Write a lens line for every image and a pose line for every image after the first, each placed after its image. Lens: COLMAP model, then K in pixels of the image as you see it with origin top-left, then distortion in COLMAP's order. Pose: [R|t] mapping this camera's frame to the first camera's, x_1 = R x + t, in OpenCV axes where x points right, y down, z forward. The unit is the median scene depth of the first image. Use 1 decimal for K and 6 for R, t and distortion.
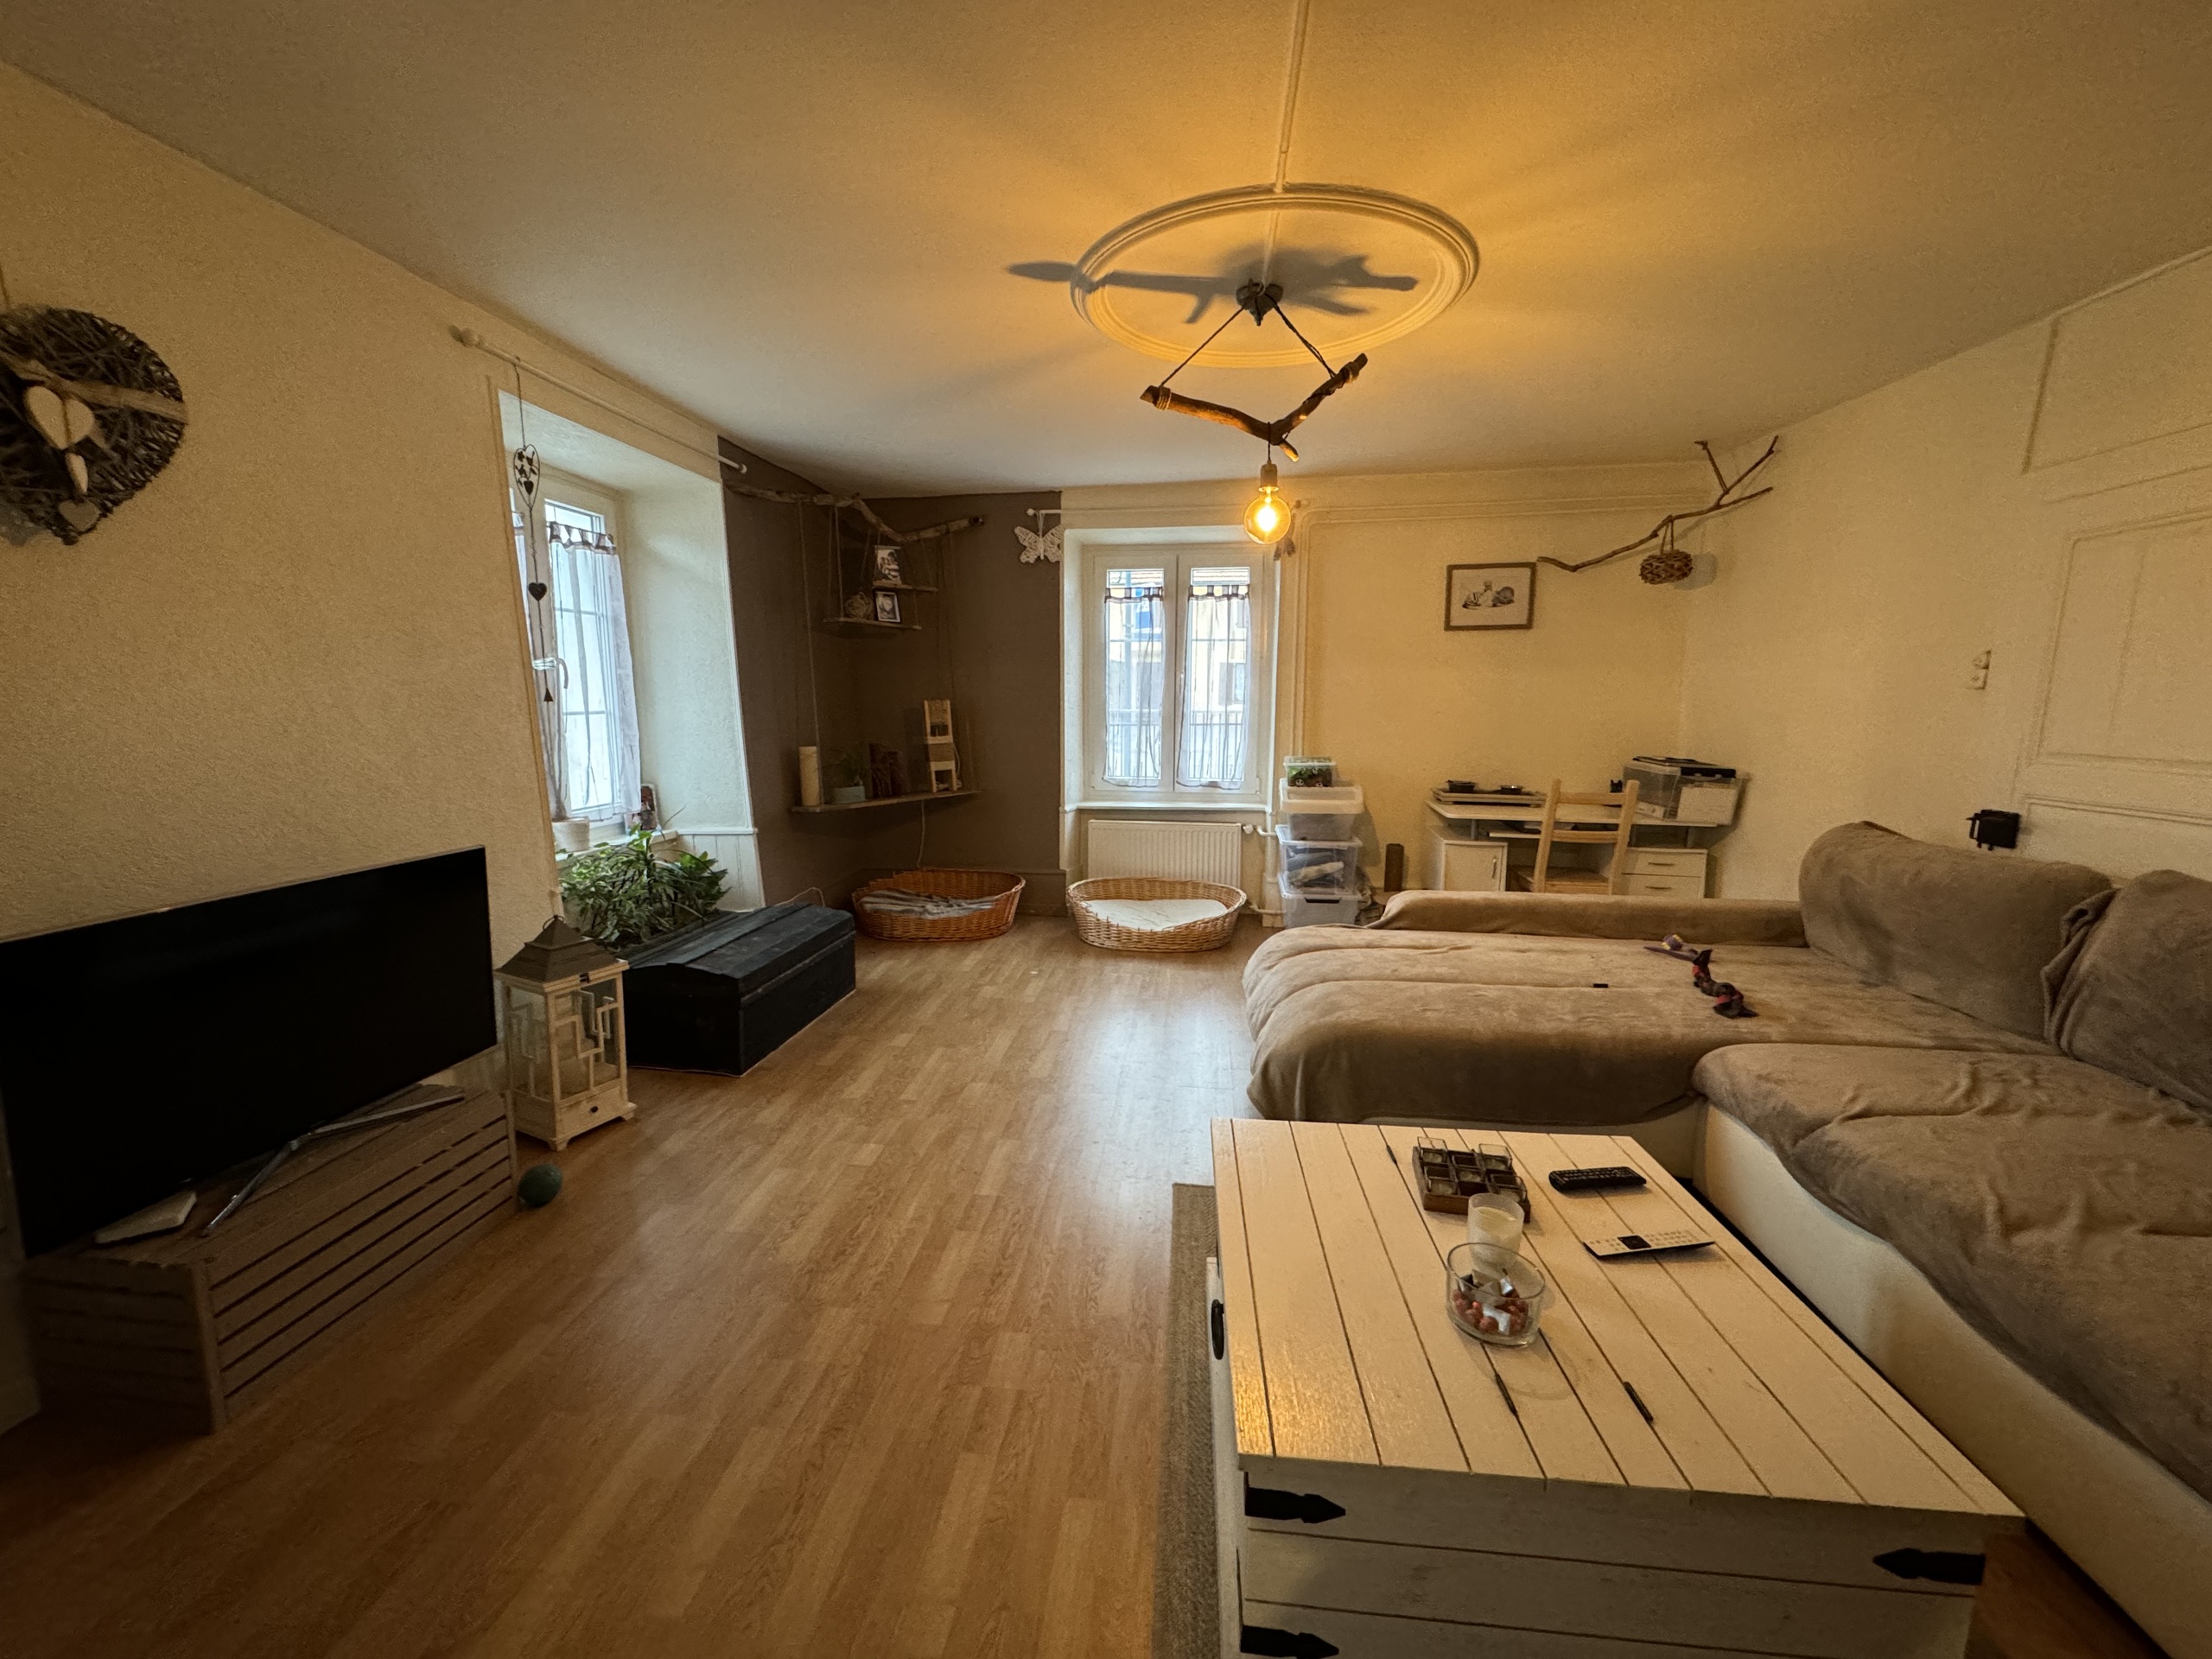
lens RADIAL K [[877.0, 0, 1108.6], [0, 877.0, 825.3], [0, 0, 1]] dist [-0.000647, -0.000009]
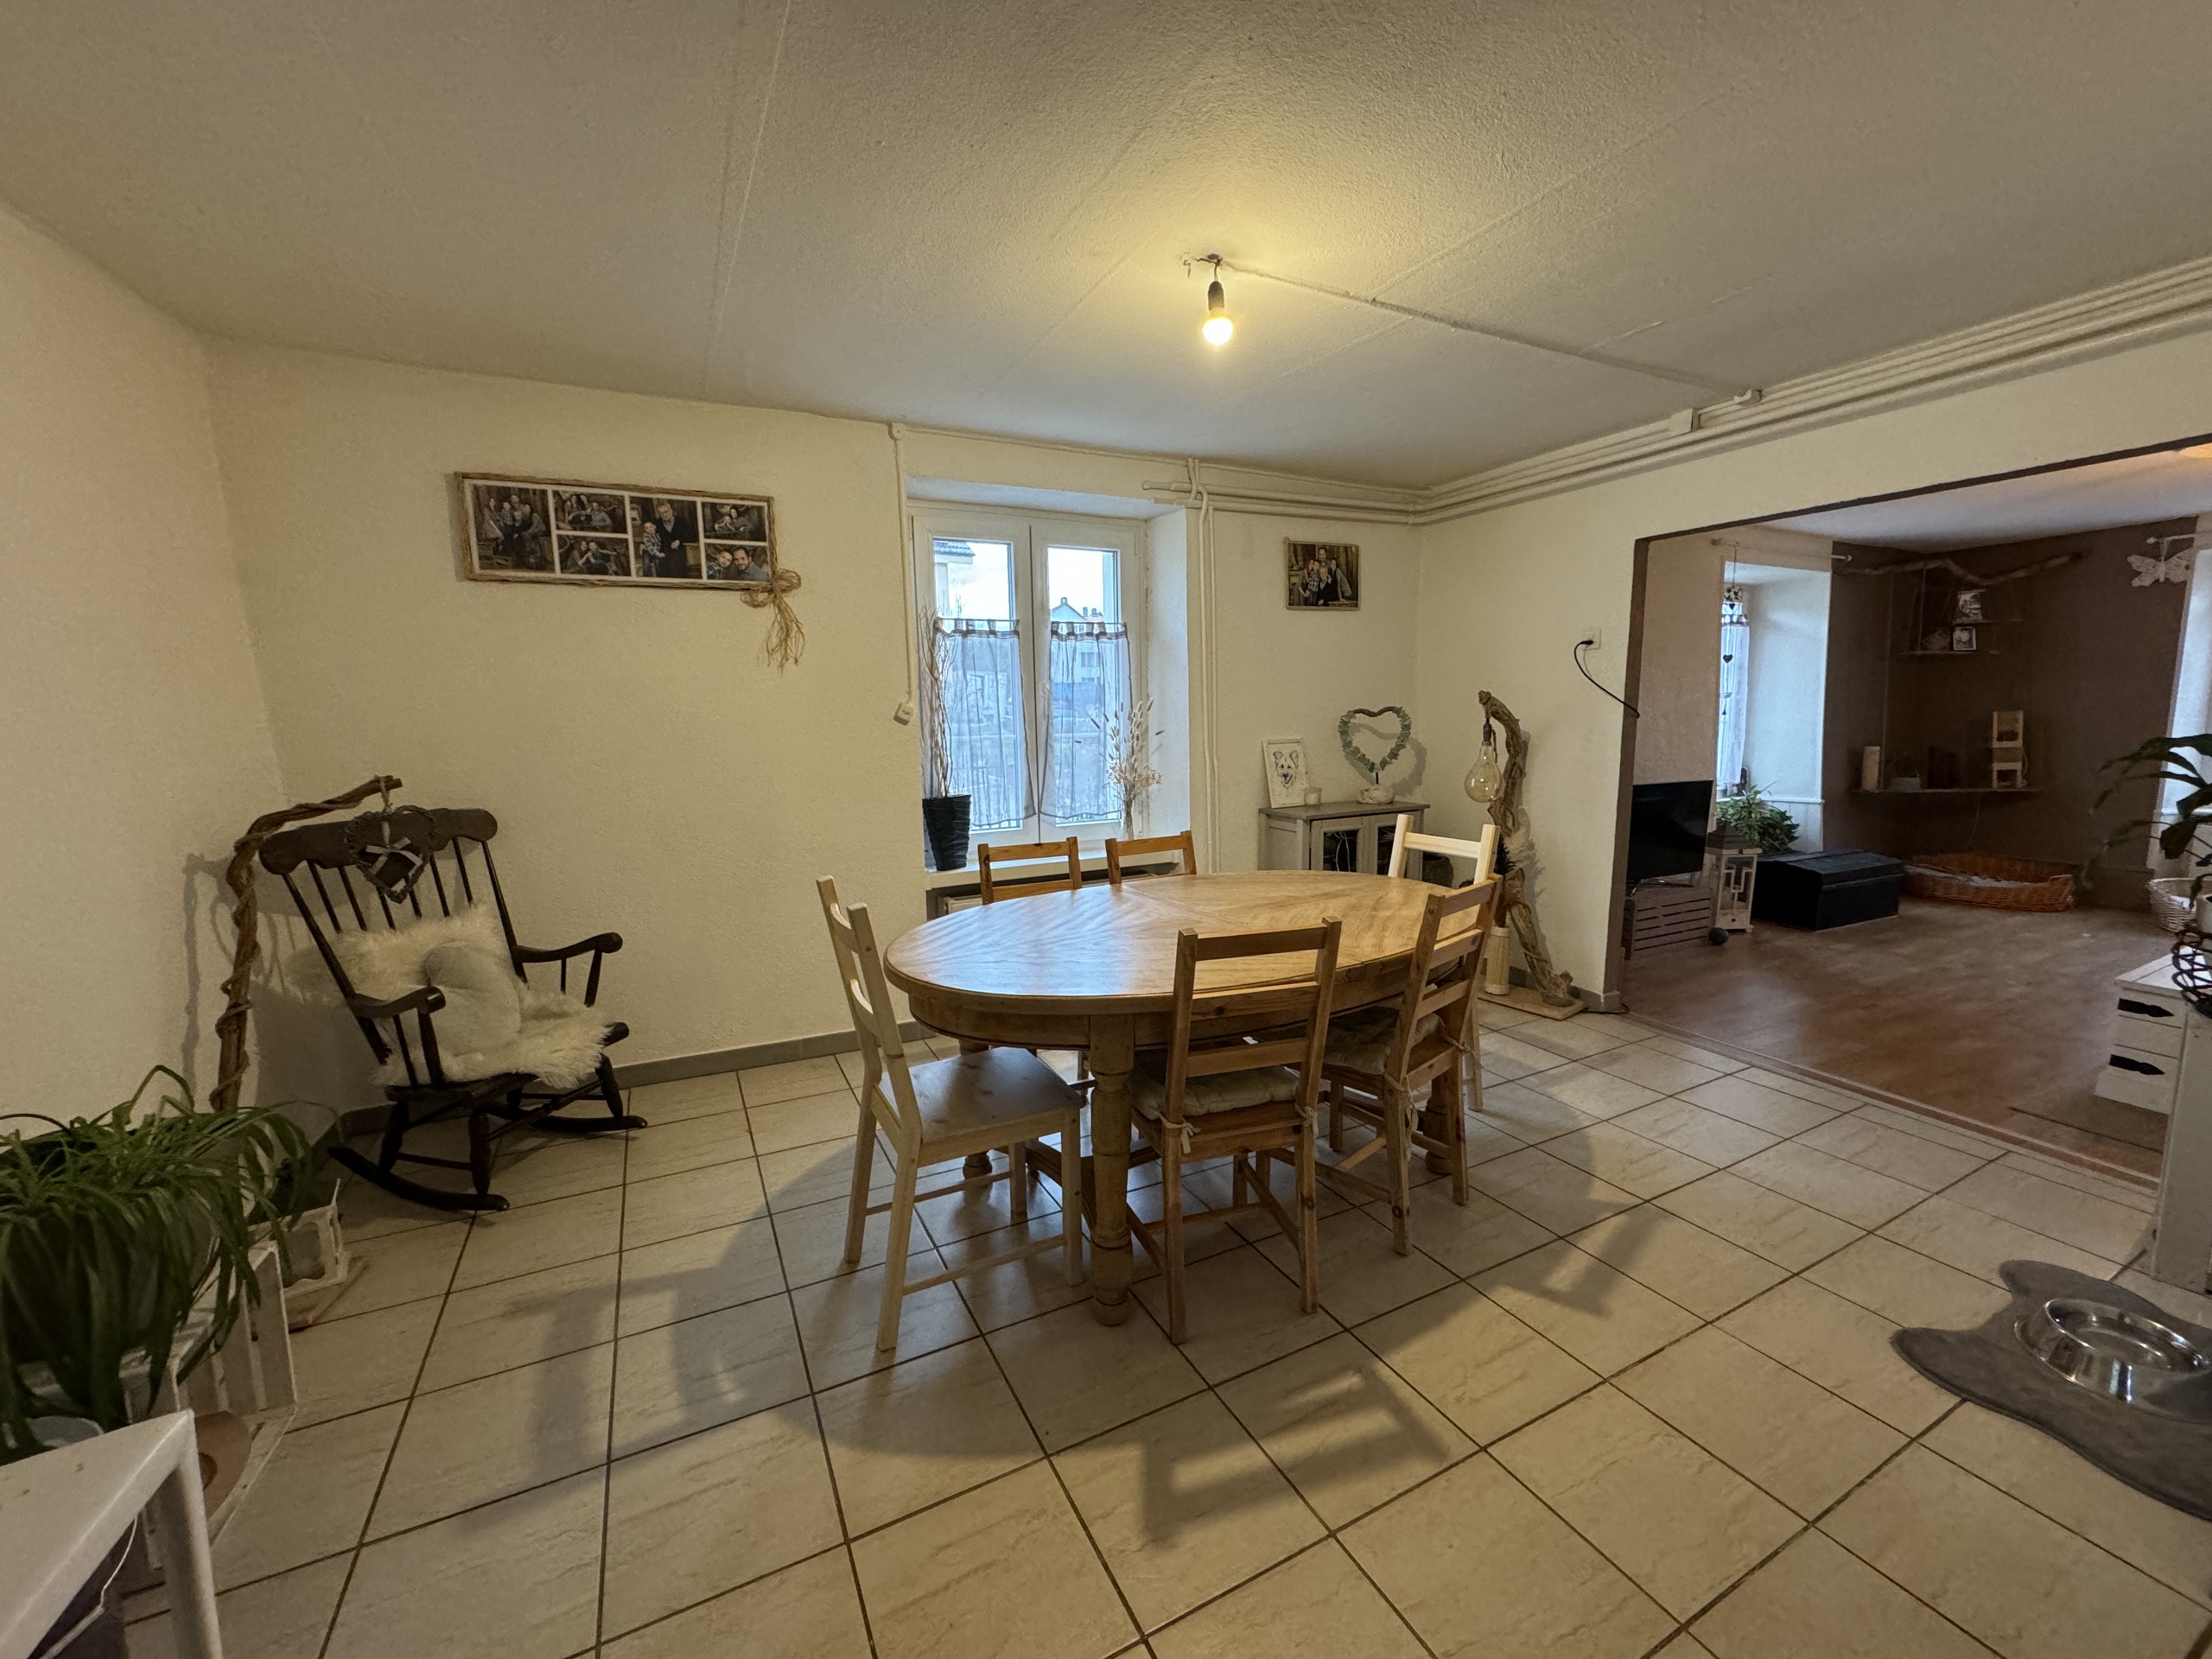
lens RADIAL K [[877.0, 0, 1108.6], [0, 877.0, 825.3], [0, 0, 1]] dist [-0.000647, -0.000009]
pose [[0.549307, 0.092256, -0.830512, 0.152632], [-0.107014, 0.993469, 0.039578, 0.106640], [0.828740, 0.067136, 0.555593, -0.746912]]
